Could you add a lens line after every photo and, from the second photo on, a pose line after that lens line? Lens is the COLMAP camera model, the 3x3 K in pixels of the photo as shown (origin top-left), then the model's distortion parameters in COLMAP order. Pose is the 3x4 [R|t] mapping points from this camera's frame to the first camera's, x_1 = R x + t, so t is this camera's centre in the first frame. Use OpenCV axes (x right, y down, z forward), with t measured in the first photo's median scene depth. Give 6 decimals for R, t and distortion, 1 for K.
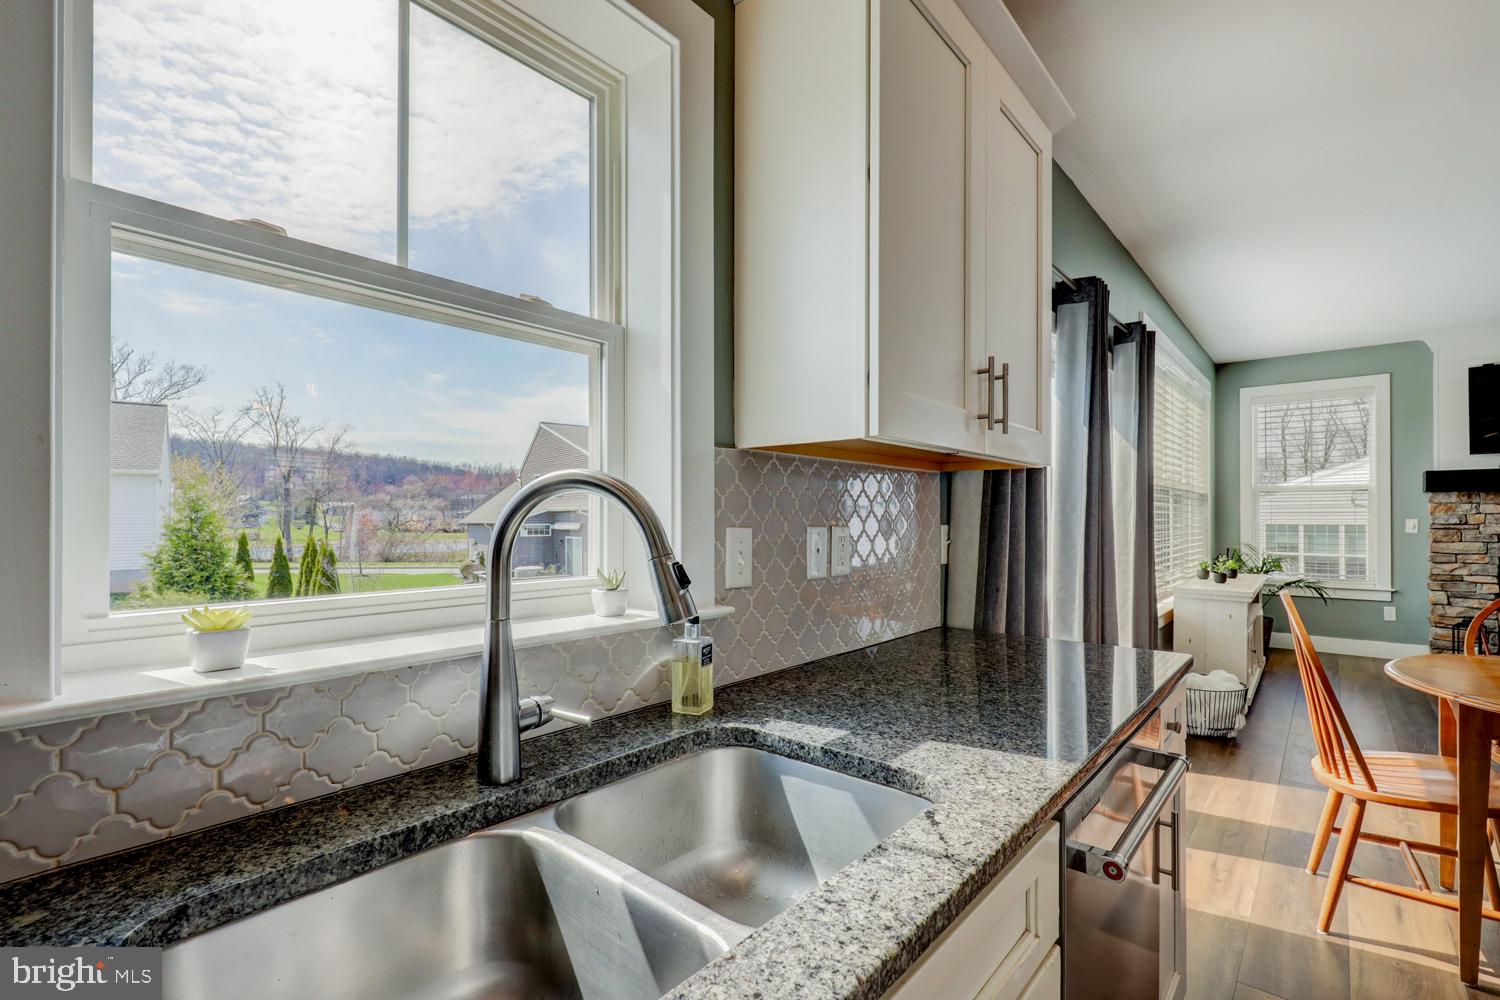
lens RADIAL K [[679.0, 0, 759.5], [0, 679.0, 514.2], [0, 0, 1]] dist [0.003257, -0.000664]
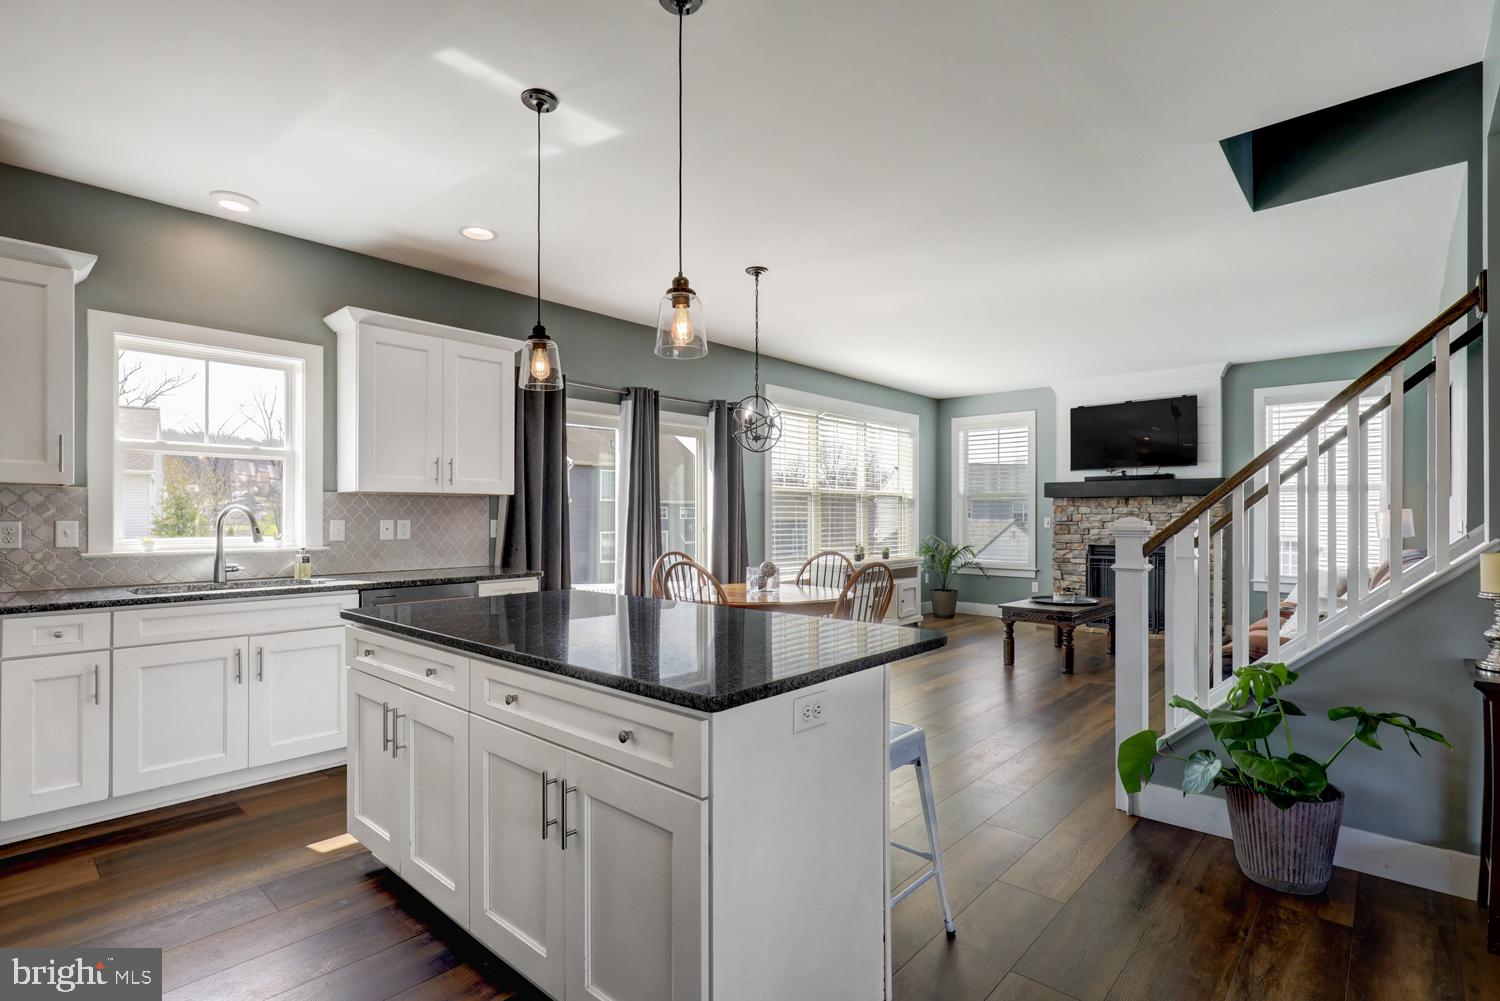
lens RADIAL K [[719.3, 0, 760.8], [0, 719.3, 513.7], [0, 0, 1]] dist [0.001896, -0.001801]
pose [[0.999737, 0.001094, -0.022902, 0.533012], [-0.001030, 0.999996, 0.002795, -0.005057], [0.022905, -0.002771, 0.999734, -0.579472]]
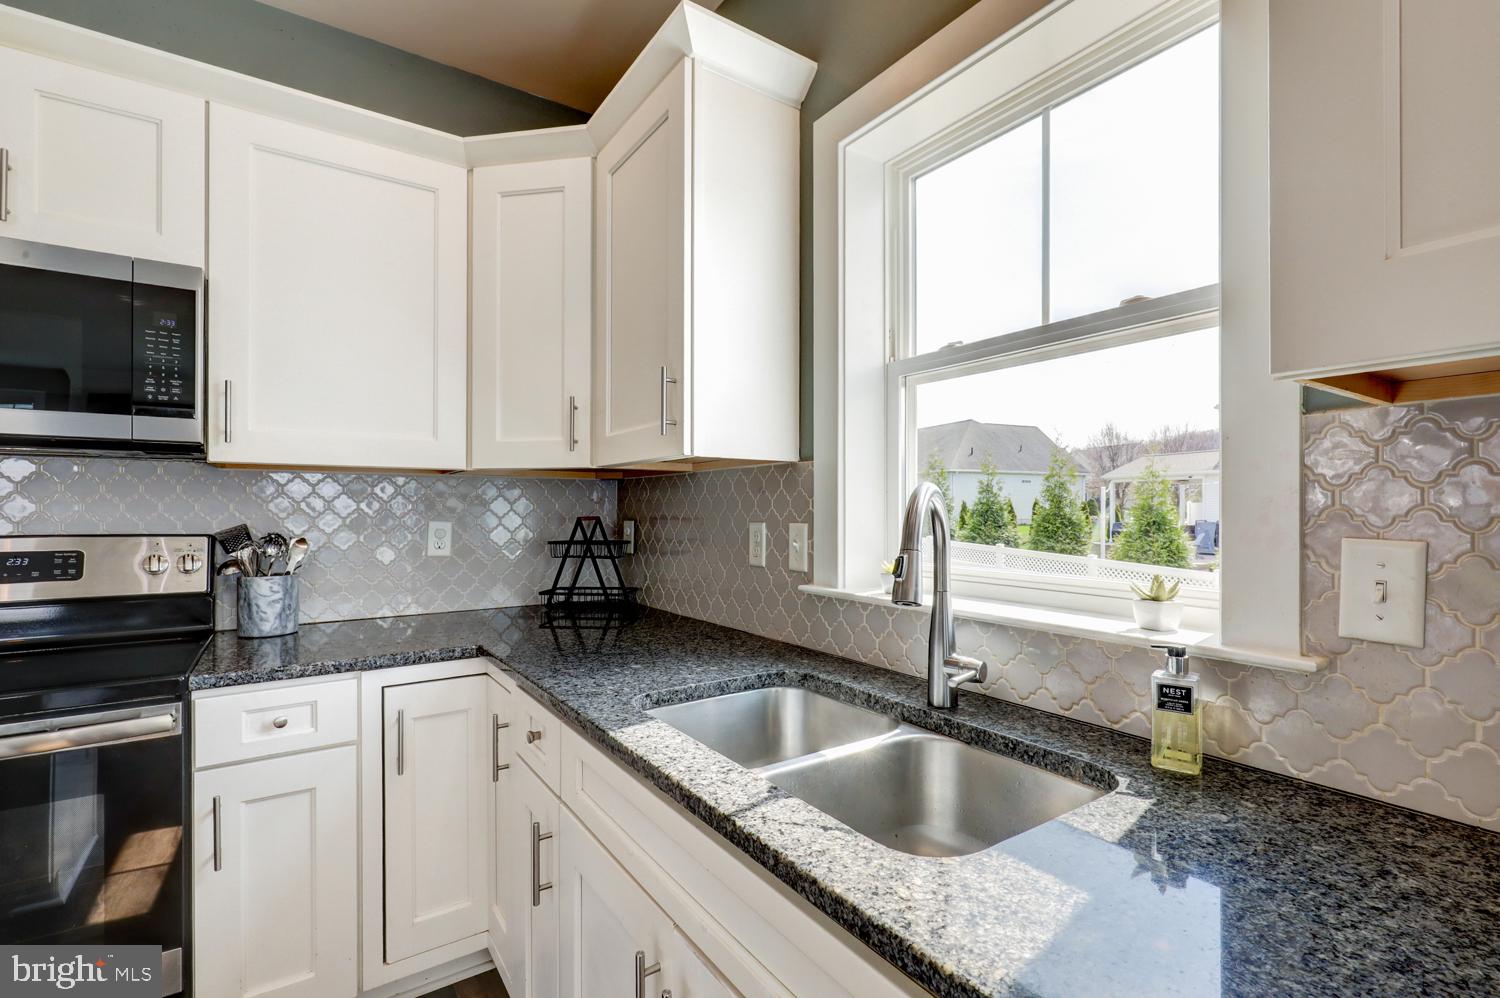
lens RADIAL K [[679.0, 0, 752.8], [0, 679.0, 514.0], [0, 0, 1]] dist [0.003257, -0.000664]
pose [[-0.264199, 0.006975, -0.964443, 0.200246], [0.006233, 0.999965, 0.005525, -0.002783], [0.964448, -0.004552, -0.264233, 0.185708]]
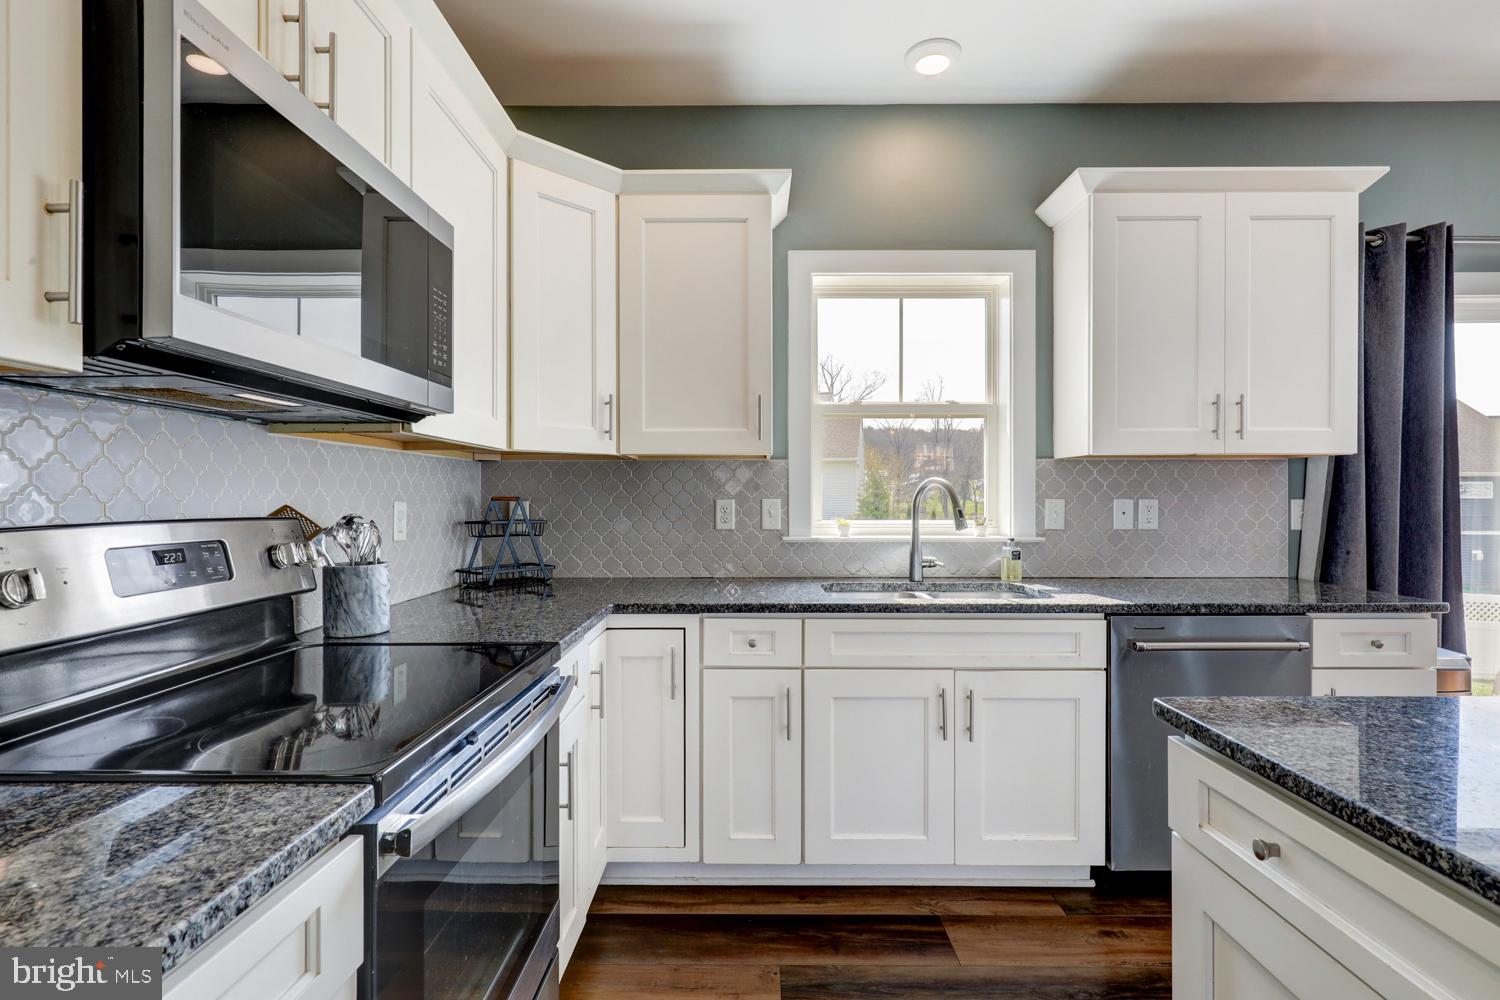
lens RADIAL K [[719.3, 0, 751.2], [0, 719.3, 494.9], [0, 0, 1]] dist [0.001896, -0.001801]
pose [[0.642638, 0.000658, -0.766170, 0.293956], [0.004239, 0.999981, 0.004414, -0.001458], [0.766158, -0.006084, 0.642623, -0.295459]]
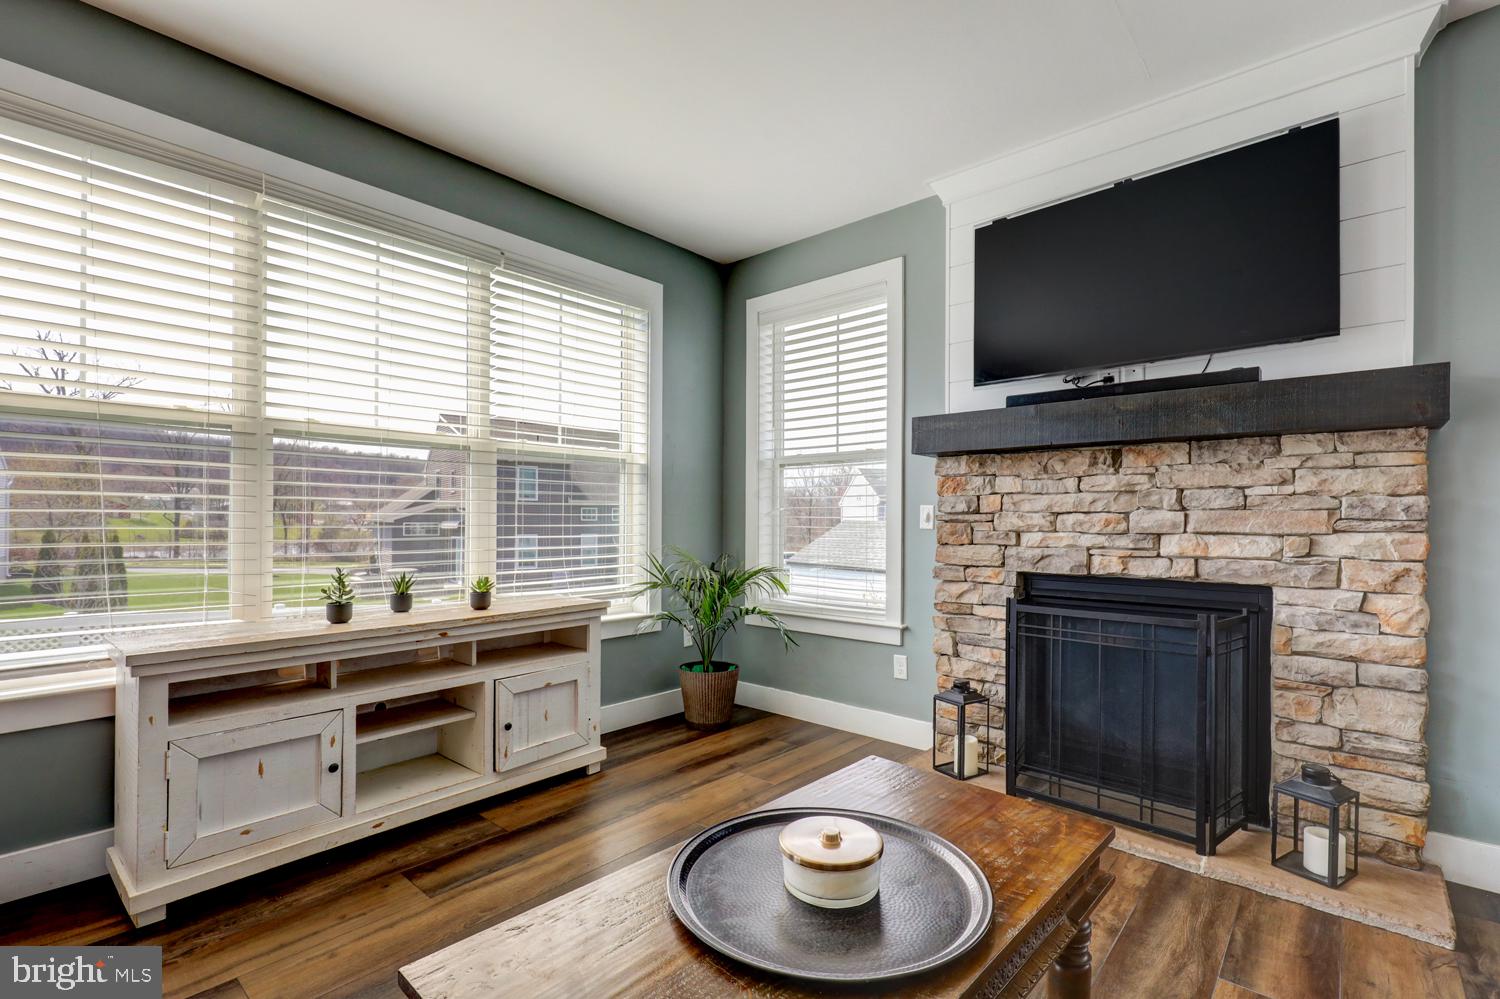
lens RADIAL K [[679.0, 0, 760.6], [0, 679.0, 518.1], [0, 0, 1]] dist [0.003257, -0.000664]
pose [[0.999849, 0.005414, -0.016527, 1.054862], [-0.005353, 0.999979, 0.003753, 0.021548], [0.016547, -0.003664, 0.999856, 0.534210]]
